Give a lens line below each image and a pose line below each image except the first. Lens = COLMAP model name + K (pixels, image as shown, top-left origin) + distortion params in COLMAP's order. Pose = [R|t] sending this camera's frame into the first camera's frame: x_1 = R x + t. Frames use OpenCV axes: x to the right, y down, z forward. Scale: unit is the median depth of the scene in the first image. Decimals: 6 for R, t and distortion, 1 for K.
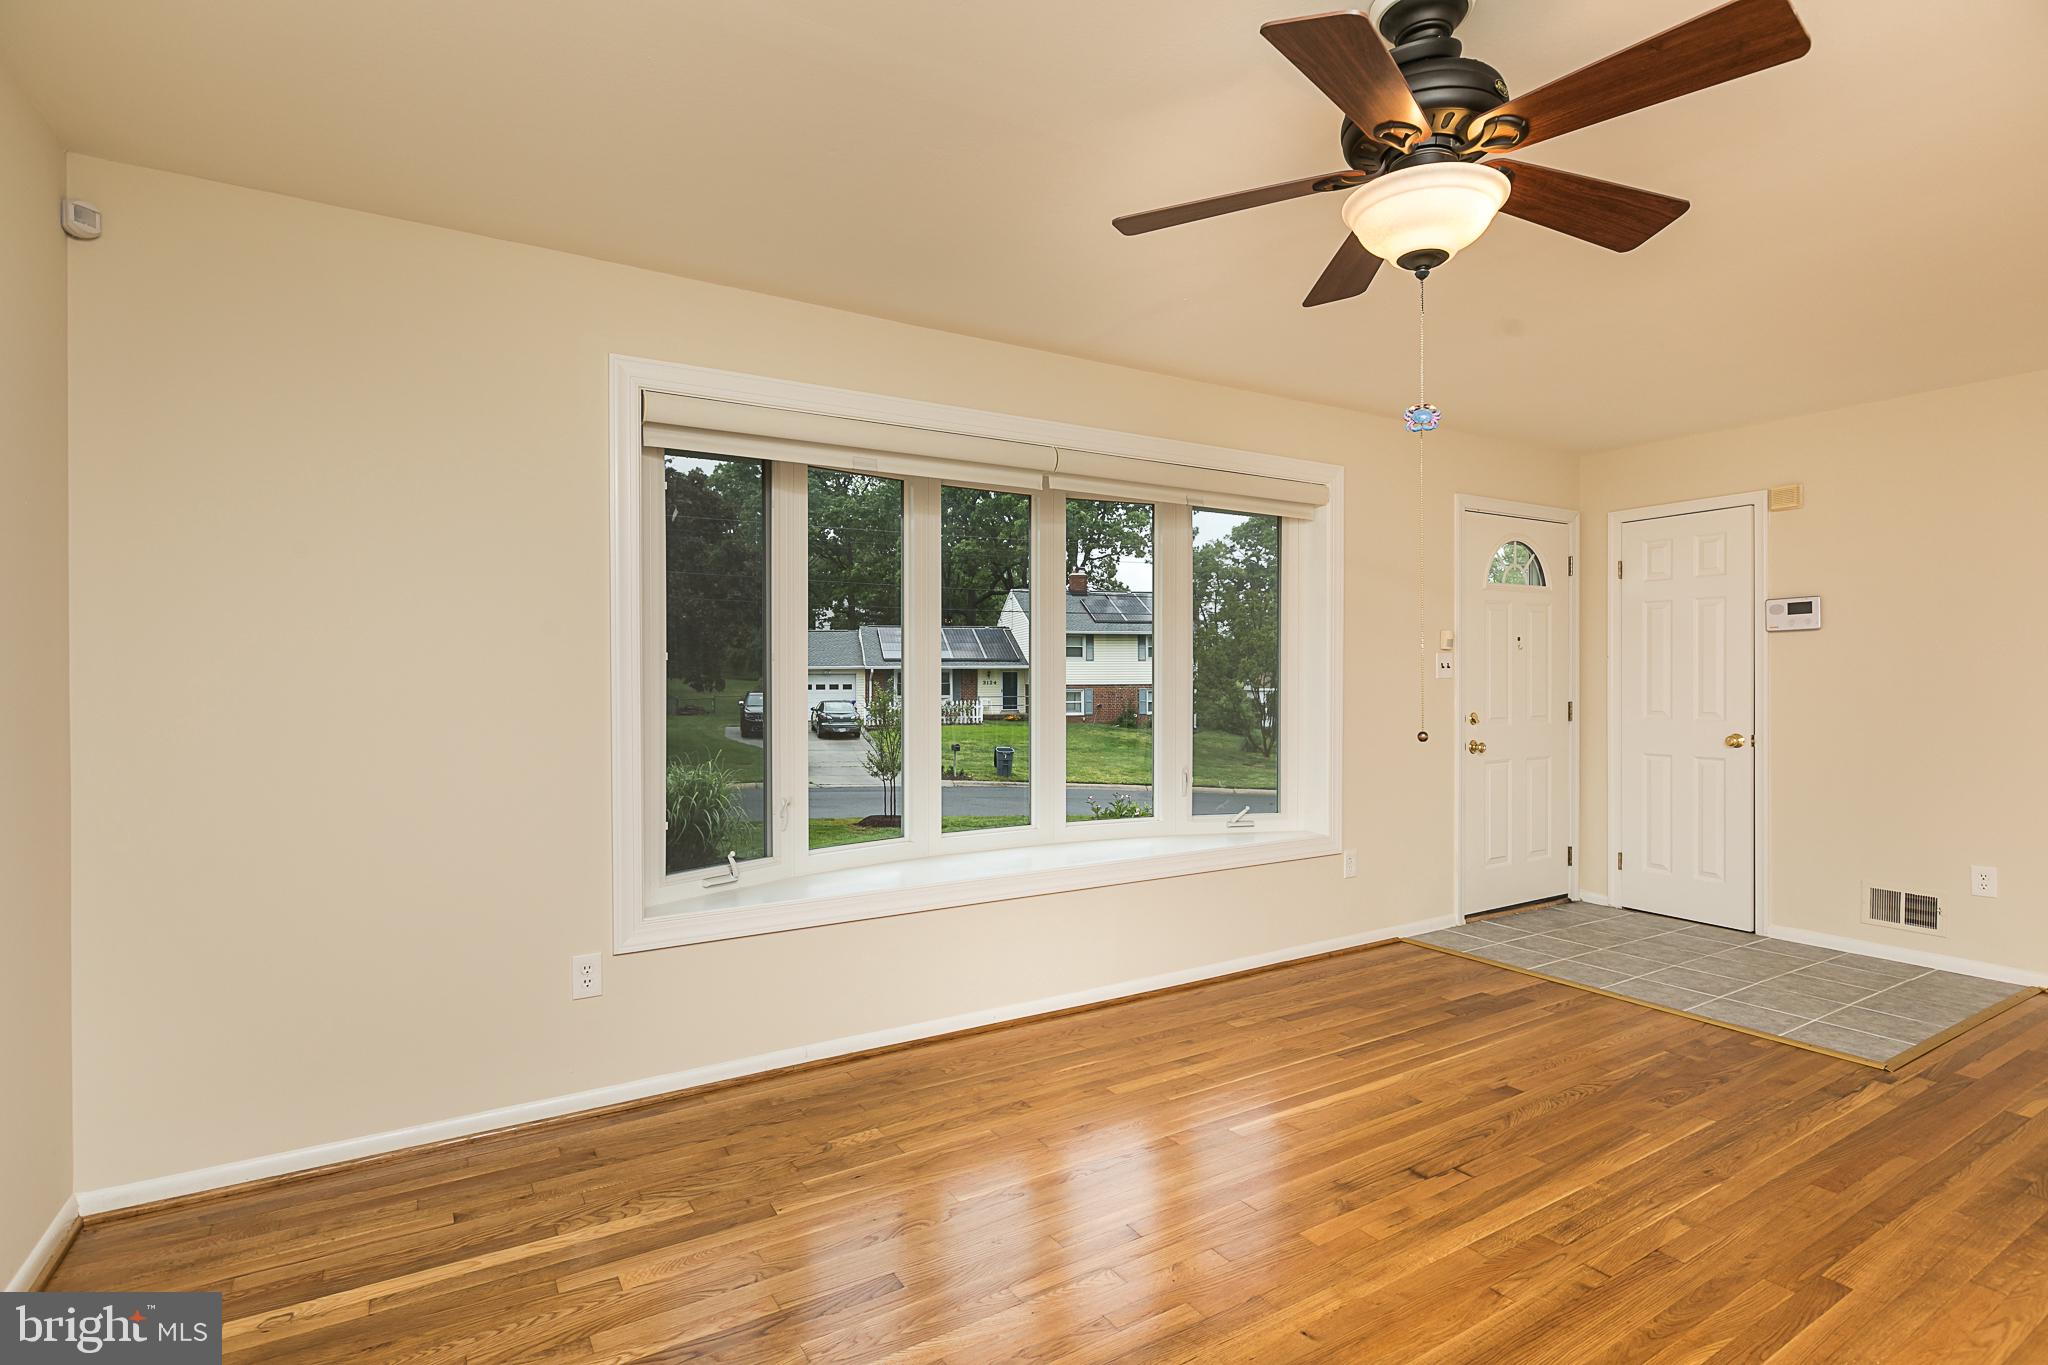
lens RADIAL K [[1022.6, 0, 1024.0], [0, 1022.6, 682.5], [0, 0, 1]] dist [0.000145, 0.000366]
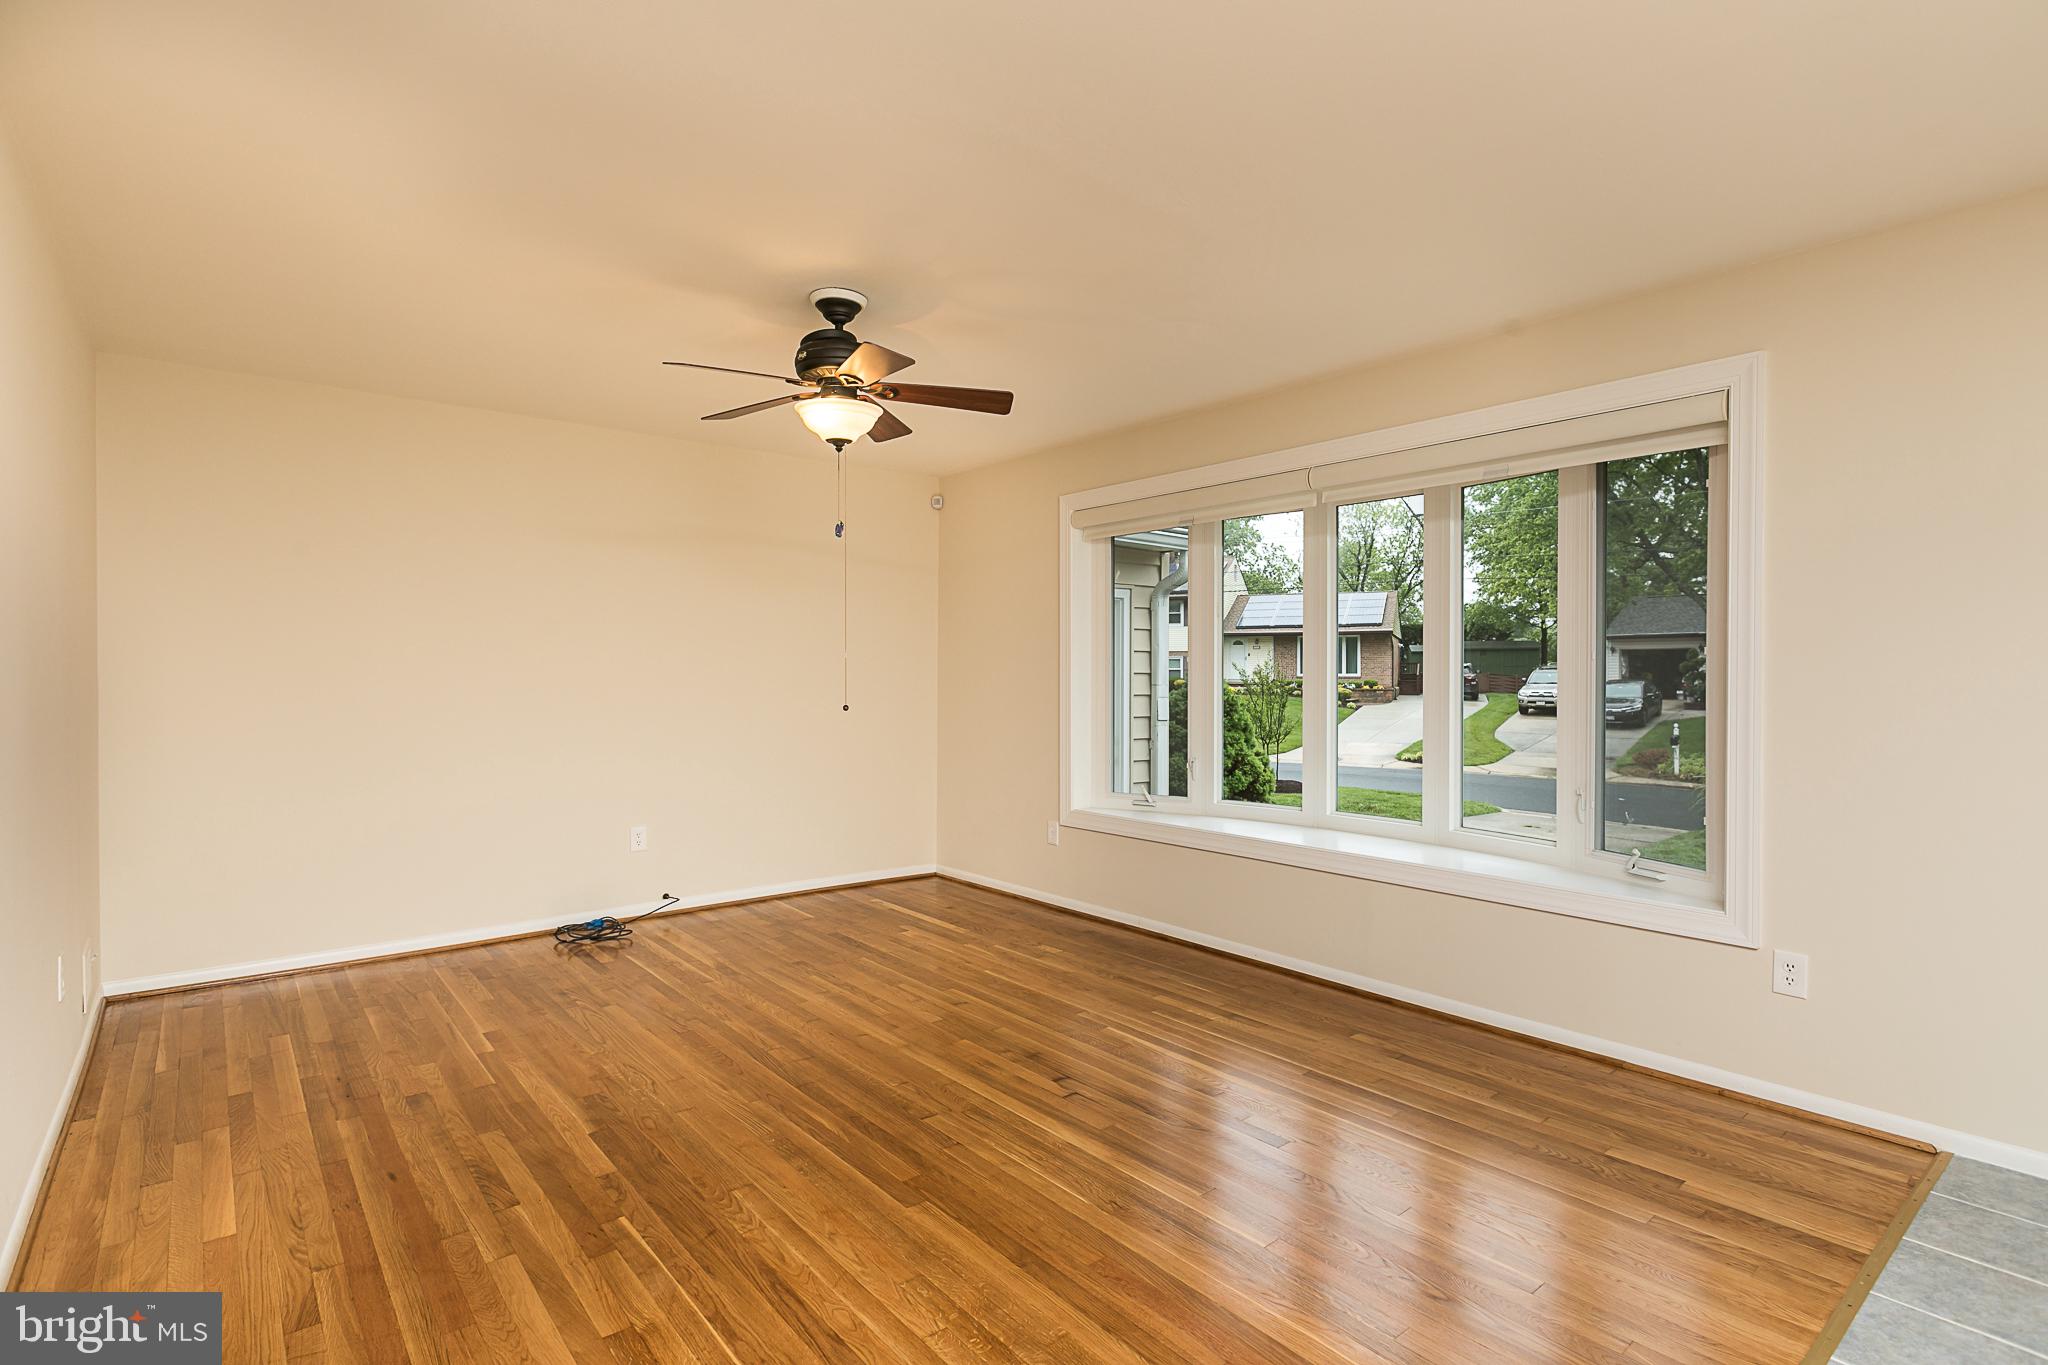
lens RADIAL K [[1022.6, 0, 1024.0], [0, 1022.6, 682.5], [0, 0, 1]] dist [0.000145, 0.000366]
pose [[0.107078, 0.006056, -0.994232, 1.110556], [-0.011599, 0.999921, 0.004842, -0.001540], [0.994183, 0.011014, 0.107140, 0.567491]]
